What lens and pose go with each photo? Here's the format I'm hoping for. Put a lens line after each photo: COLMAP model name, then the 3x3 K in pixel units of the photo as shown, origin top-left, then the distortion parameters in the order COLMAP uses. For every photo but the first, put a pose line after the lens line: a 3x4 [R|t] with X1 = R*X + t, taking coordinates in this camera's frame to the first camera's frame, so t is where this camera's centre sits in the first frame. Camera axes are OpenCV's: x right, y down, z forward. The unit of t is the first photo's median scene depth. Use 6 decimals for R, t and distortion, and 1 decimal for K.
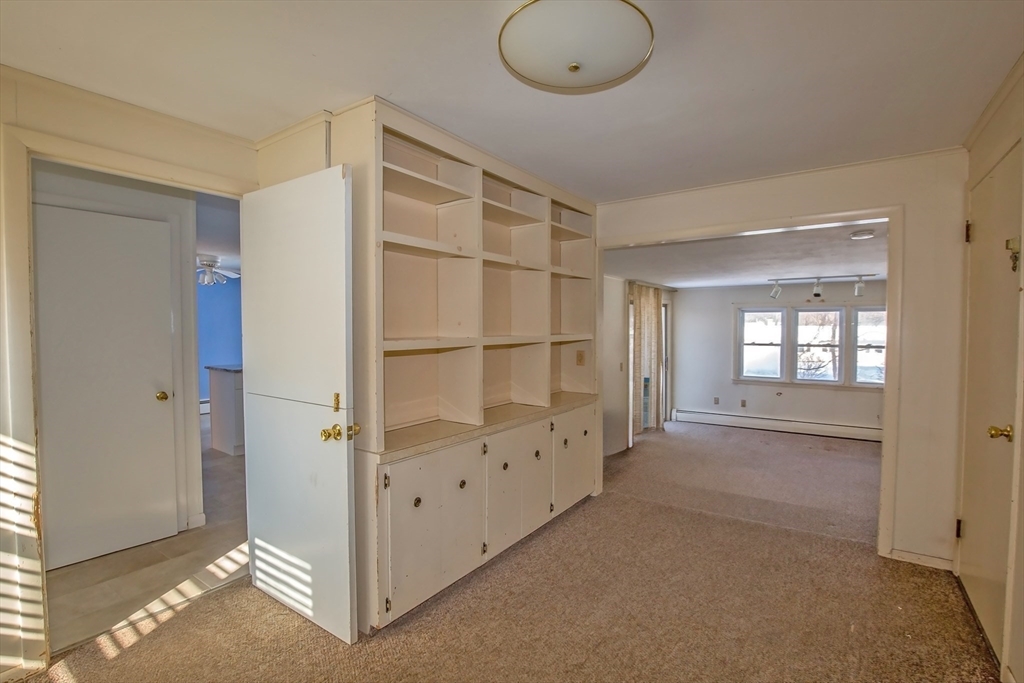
lens RADIAL K [[474.5, 0, 522.7], [0, 474.5, 344.4], [0, 0, 1]] dist [-0.034587, 0.001613]
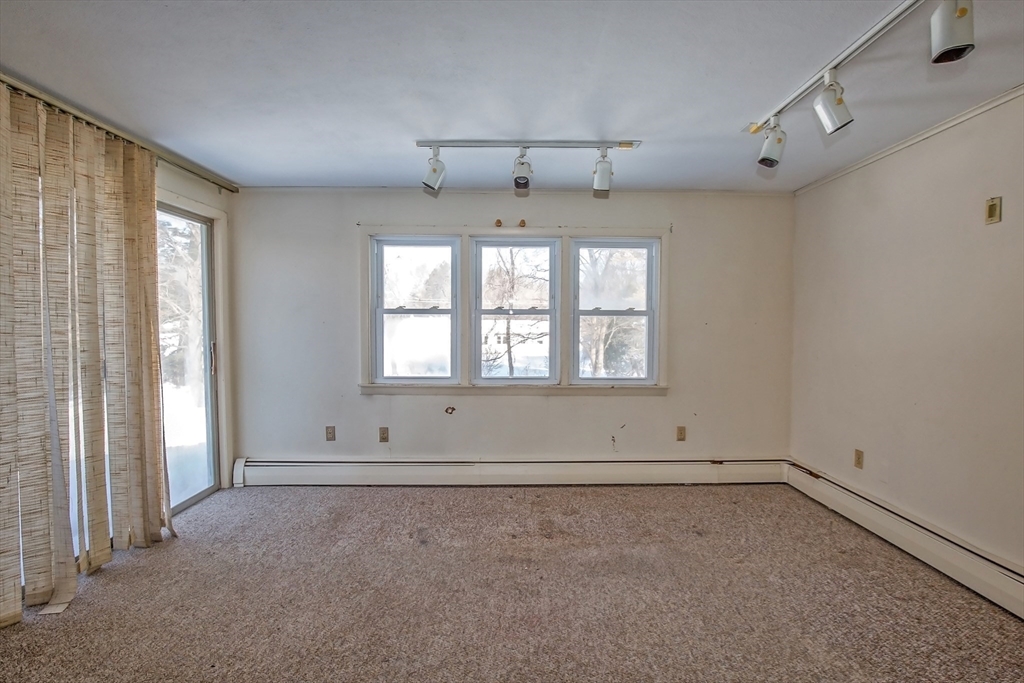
lens RADIAL K [[478.2, 0, 520.2], [0, 478.2, 342.7], [0, 0, 1]] dist [-0.035342, 0.005488]
pose [[0.814155, -0.019230, 0.580329, 0.356426], [0.017638, 0.999809, 0.008386, 0.035972], [-0.580380, 0.003409, 0.814339, 0.618853]]
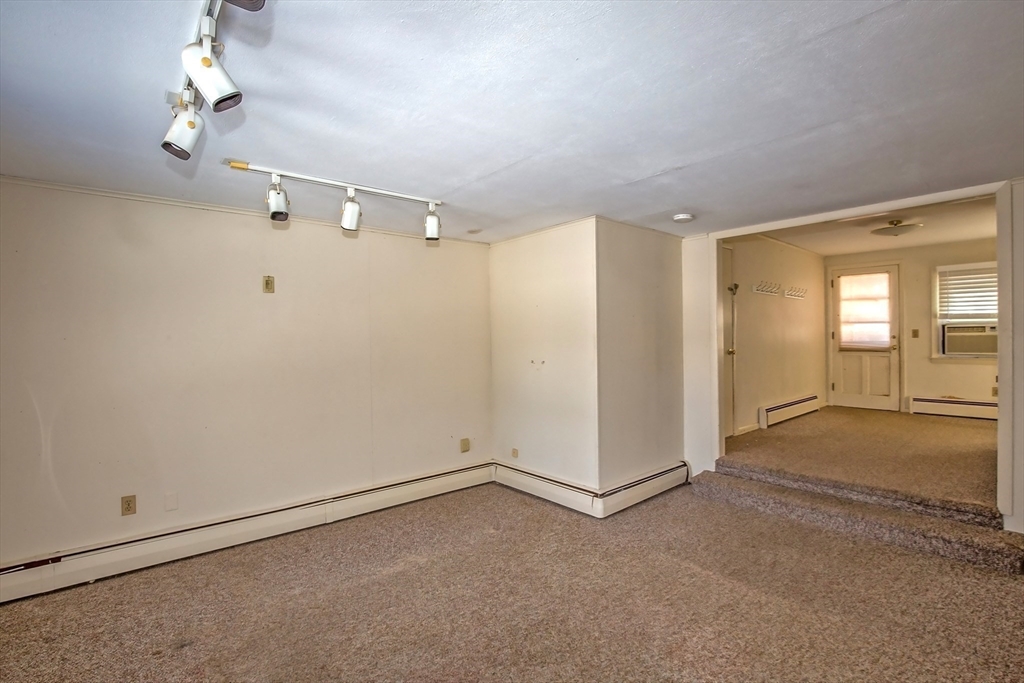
lens RADIAL K [[478.2, 0, 520.2], [0, 478.2, 342.7], [0, 0, 1]] dist [-0.035342, 0.005488]
pose [[-0.968547, 0.013563, 0.248460, 0.430909], [0.023539, 0.999030, 0.037225, 0.001426], [-0.247714, 0.041902, -0.967927, 1.125754]]
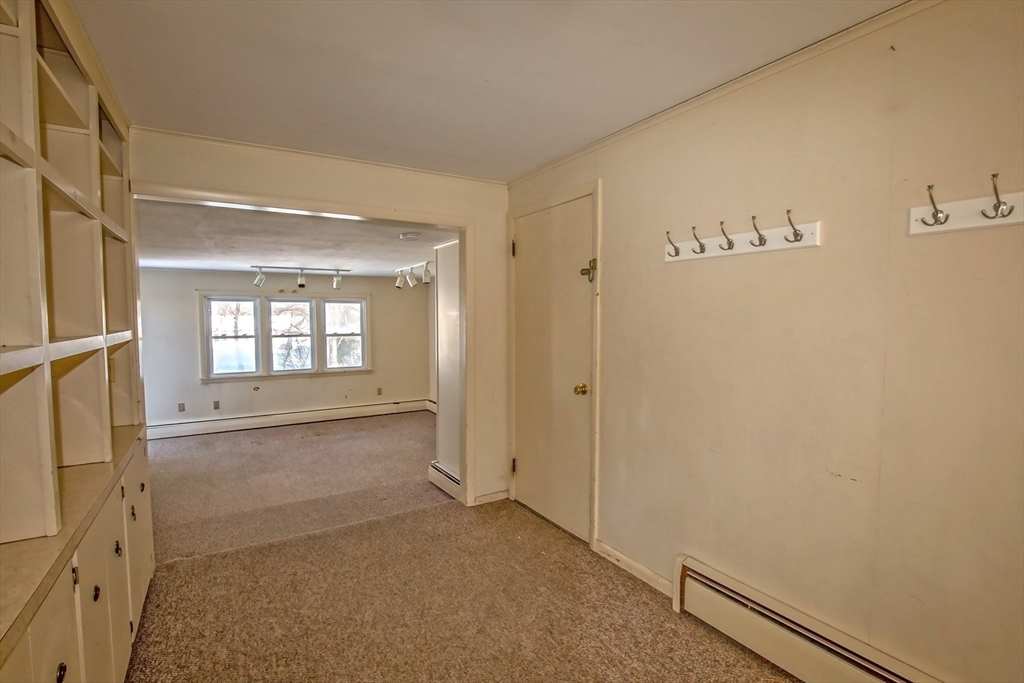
lens RADIAL K [[478.2, 0, 520.2], [0, 478.2, 342.7], [0, 0, 1]] dist [-0.035342, 0.005488]
pose [[0.395591, -0.050739, 0.917024, -0.125312], [0.033896, 0.998599, 0.040630, -0.008003], [-0.917801, 0.015011, 0.396757, 0.155308]]
